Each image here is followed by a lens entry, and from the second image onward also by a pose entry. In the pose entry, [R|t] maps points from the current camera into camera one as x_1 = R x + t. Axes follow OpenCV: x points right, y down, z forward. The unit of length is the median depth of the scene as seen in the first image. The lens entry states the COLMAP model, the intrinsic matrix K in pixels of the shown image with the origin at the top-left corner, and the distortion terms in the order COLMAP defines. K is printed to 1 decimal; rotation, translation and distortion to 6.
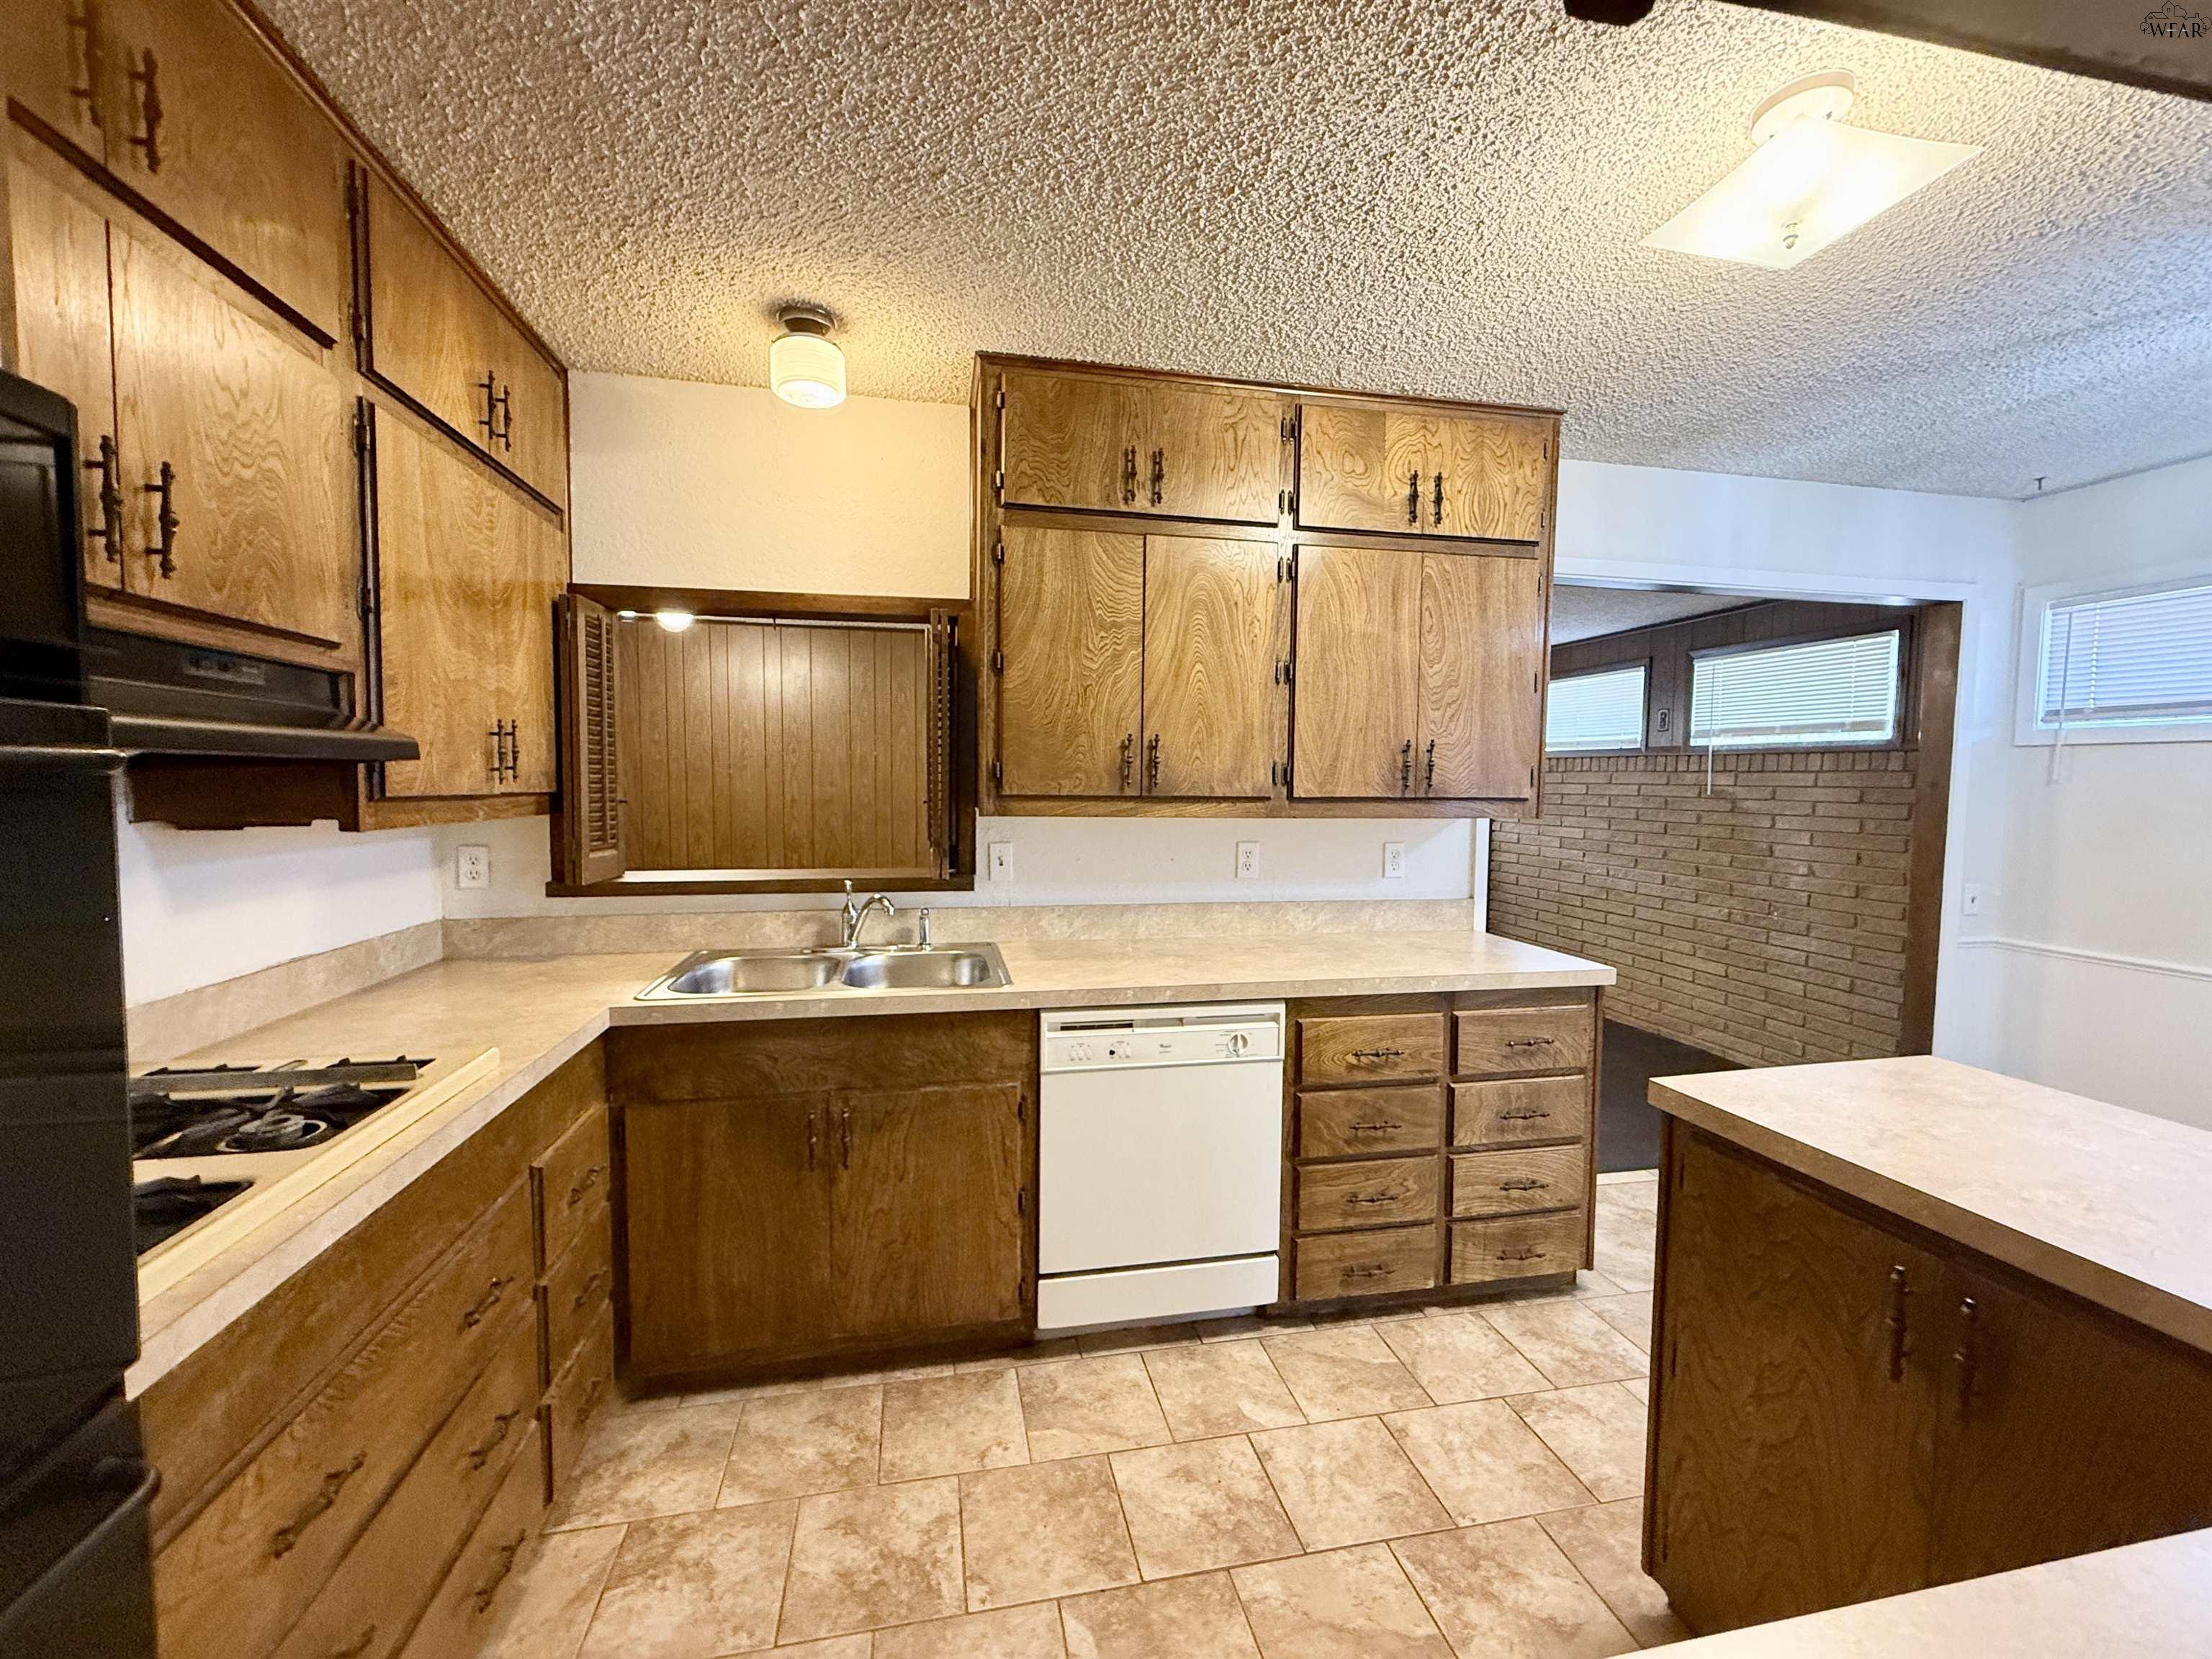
lens RADIAL K [[881.2, 0, 1095.6], [0, 881.2, 828.9], [0, 0, 1]] dist [-0.000485, 0.000234]
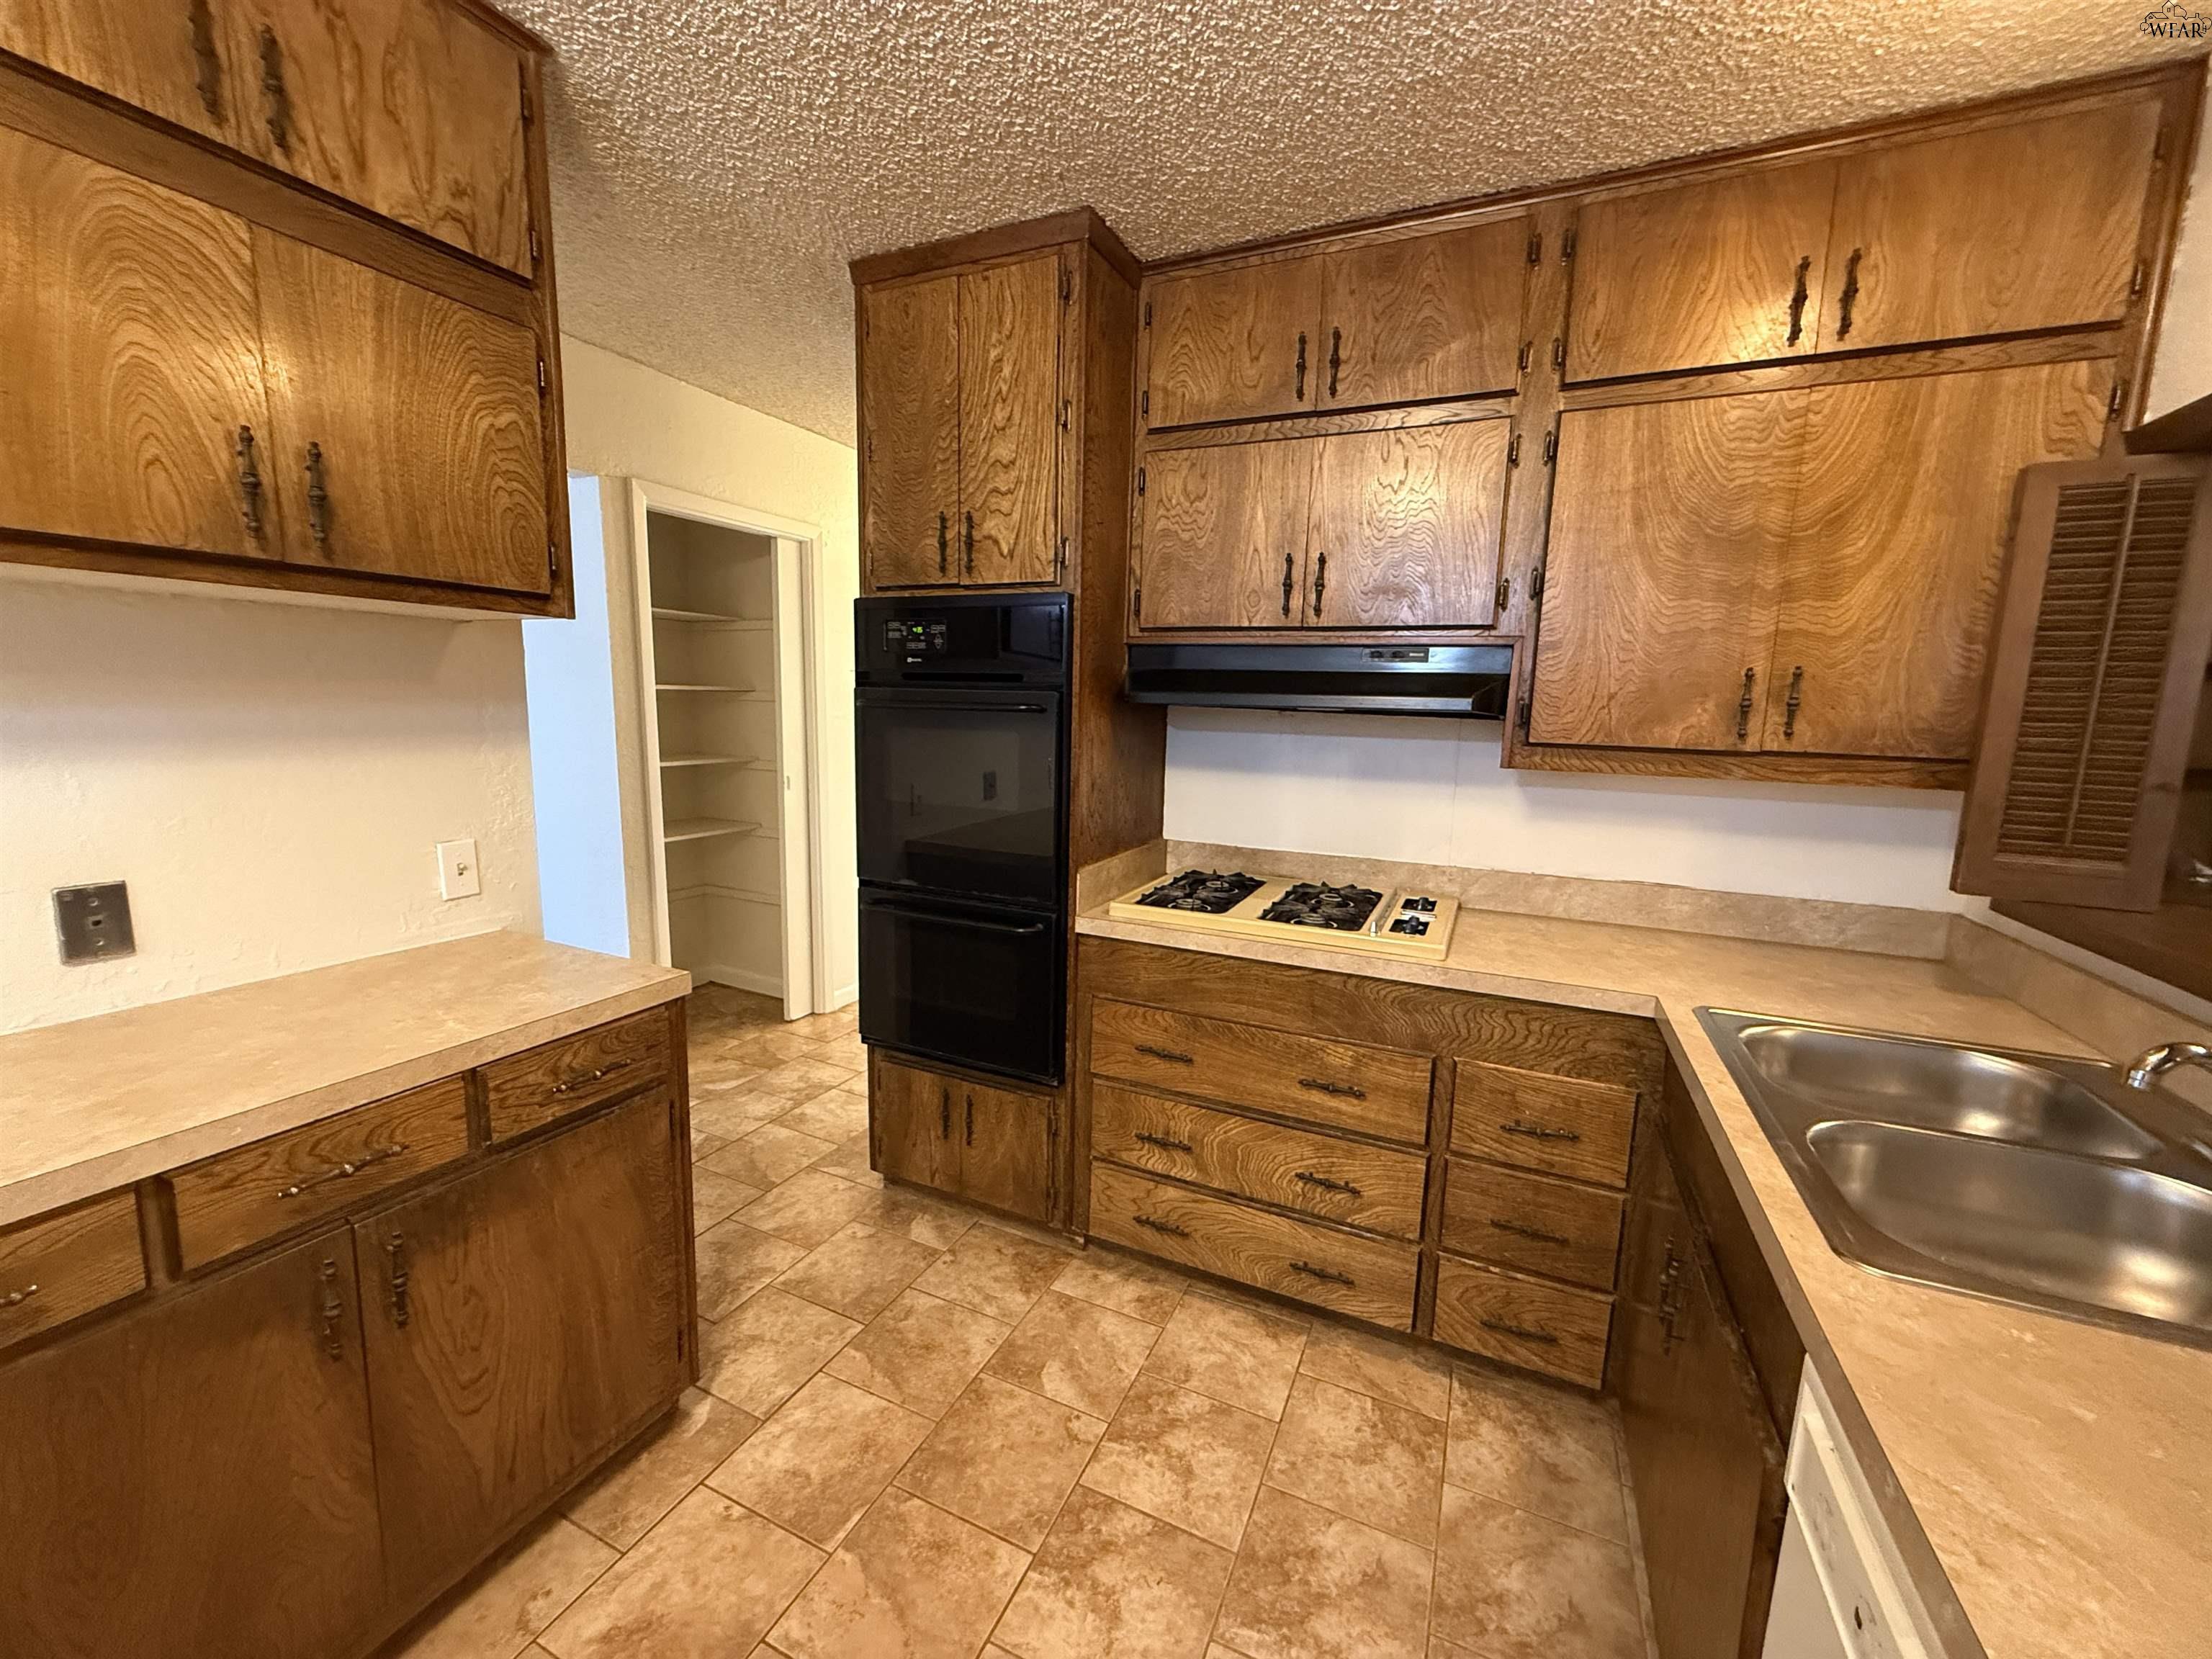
lens RADIAL K [[881.2, 0, 1097.4], [0, 881.2, 829.6], [0, 0, 1]] dist [-0.000485, 0.000234]
pose [[-0.590529, 0.095353, -0.801364, 0.376816], [-0.071752, 0.982859, 0.169823, -0.056111], [0.803820, 0.157785, -0.573565, 0.844779]]
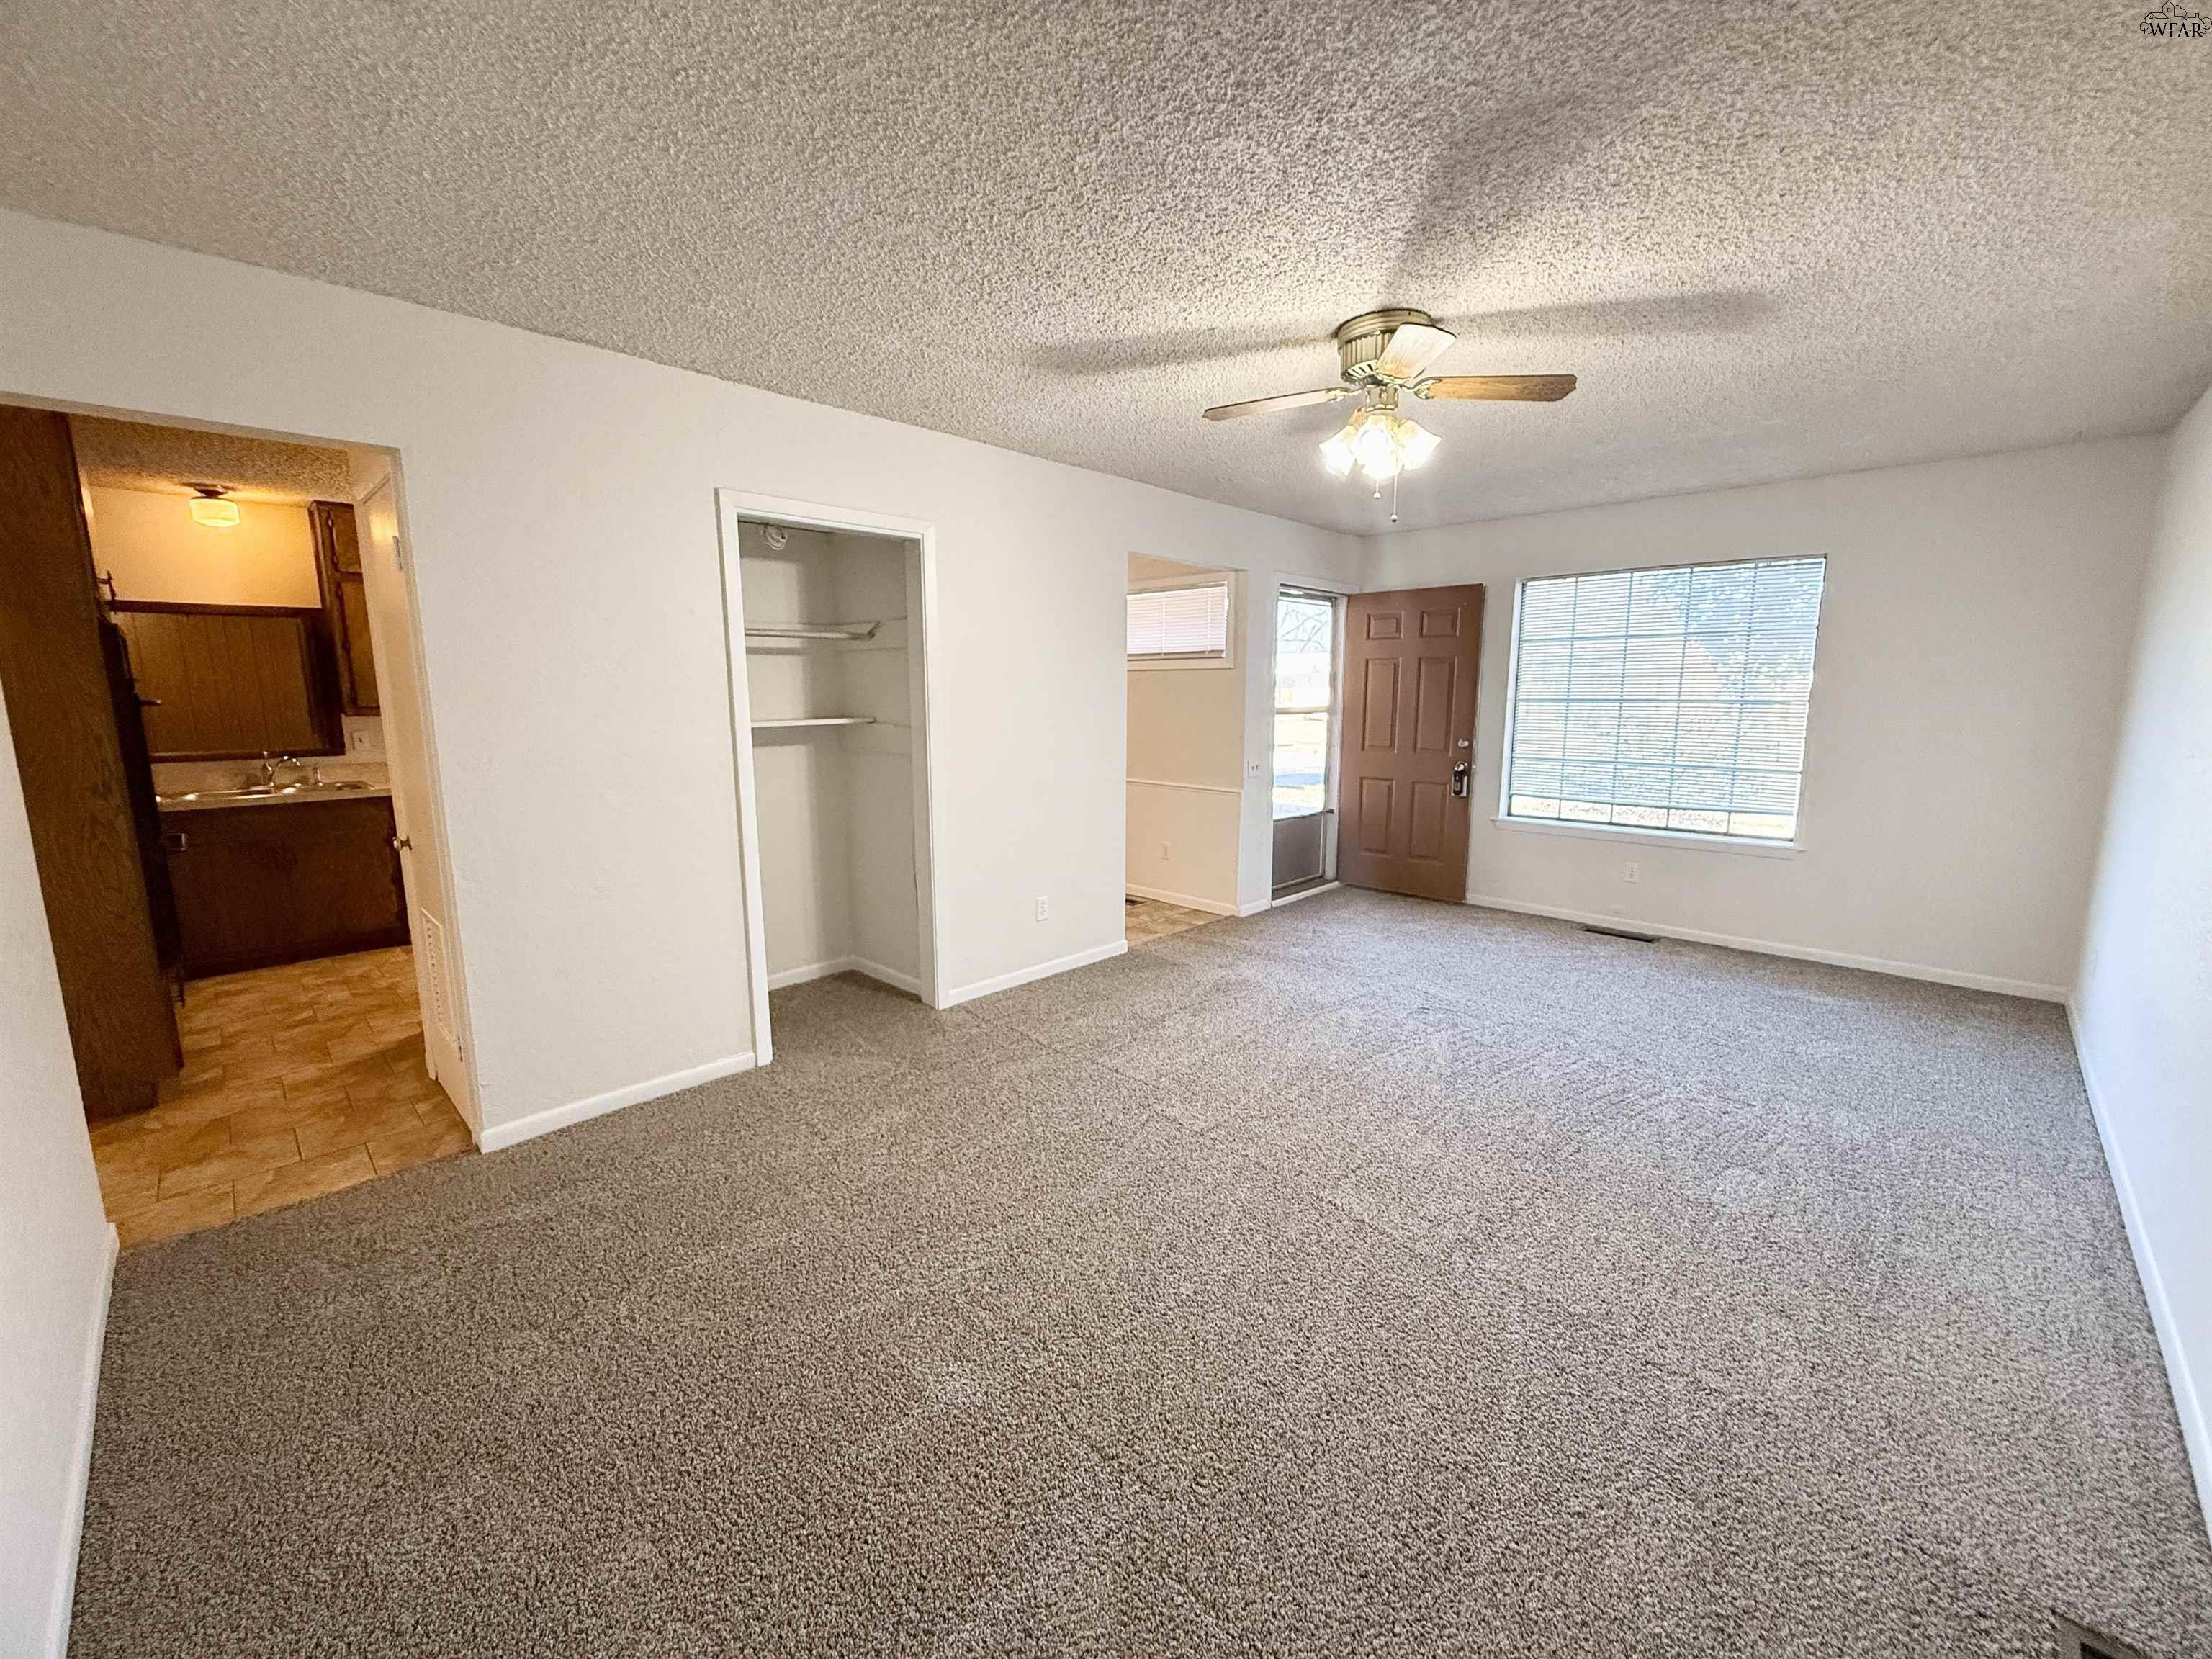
lens RADIAL K [[881.2, 0, 1097.7], [0, 881.2, 829.4], [0, 0, 1]] dist [-0.000485, 0.000234]
pose [[0.824096, -0.102680, 0.557066, 0.159347], [0.043362, 0.991983, 0.118698, 0.083556], [-0.564788, -0.073664, 0.821942, -1.871230]]
